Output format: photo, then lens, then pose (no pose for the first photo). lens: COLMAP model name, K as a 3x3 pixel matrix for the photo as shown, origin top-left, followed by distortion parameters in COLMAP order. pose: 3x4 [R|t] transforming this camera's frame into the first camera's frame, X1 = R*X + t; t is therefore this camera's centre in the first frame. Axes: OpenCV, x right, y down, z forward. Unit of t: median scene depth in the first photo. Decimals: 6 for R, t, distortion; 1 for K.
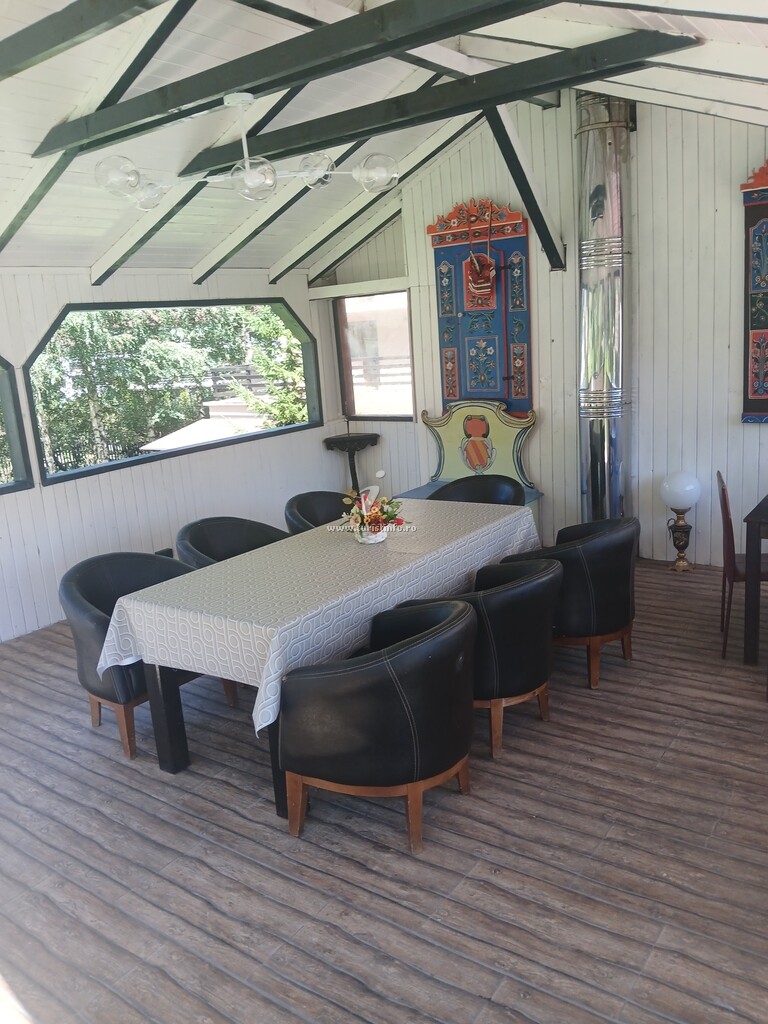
lens RADIAL K [[820.6, 0, 355.3], [0, 820.6, 512.5], [0, 0, 1]] dist [0.042281, -0.120959]
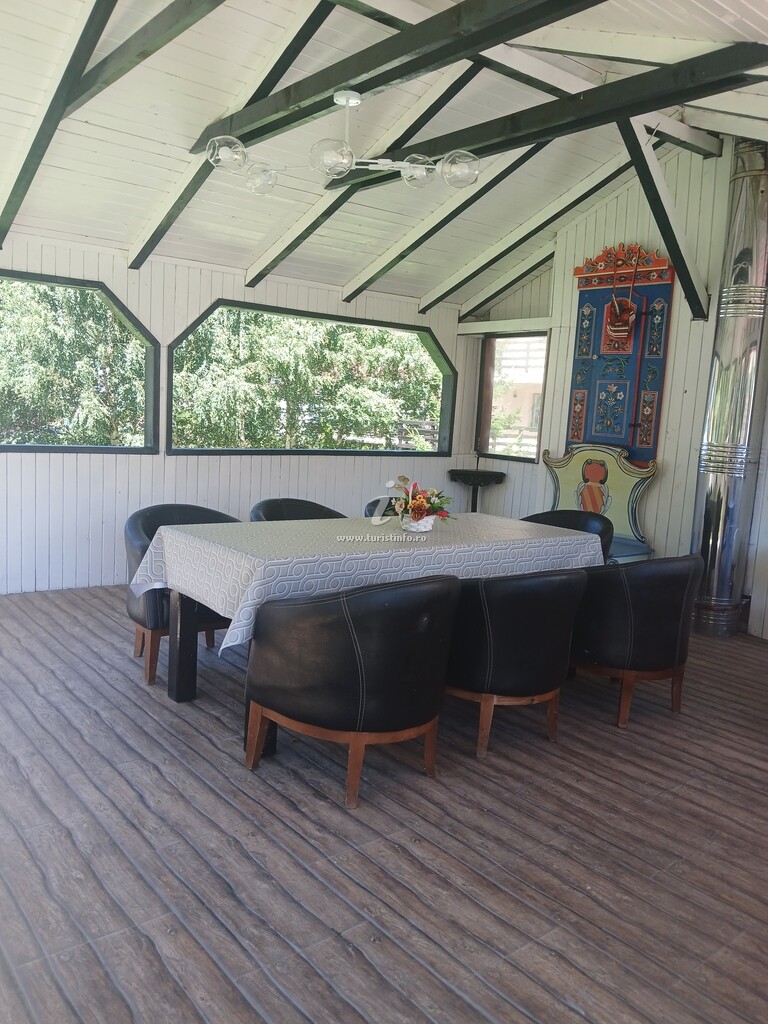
lens RADIAL K [[820.6, 0, 355.3], [0, 820.6, 512.5], [0, 0, 1]] dist [0.042281, -0.120959]
pose [[0.954668, 0.161667, -0.249946, 0.224831], [-0.184673, 0.980206, -0.071355, 0.112469], [0.233463, 0.114279, 0.965627, 0.005738]]
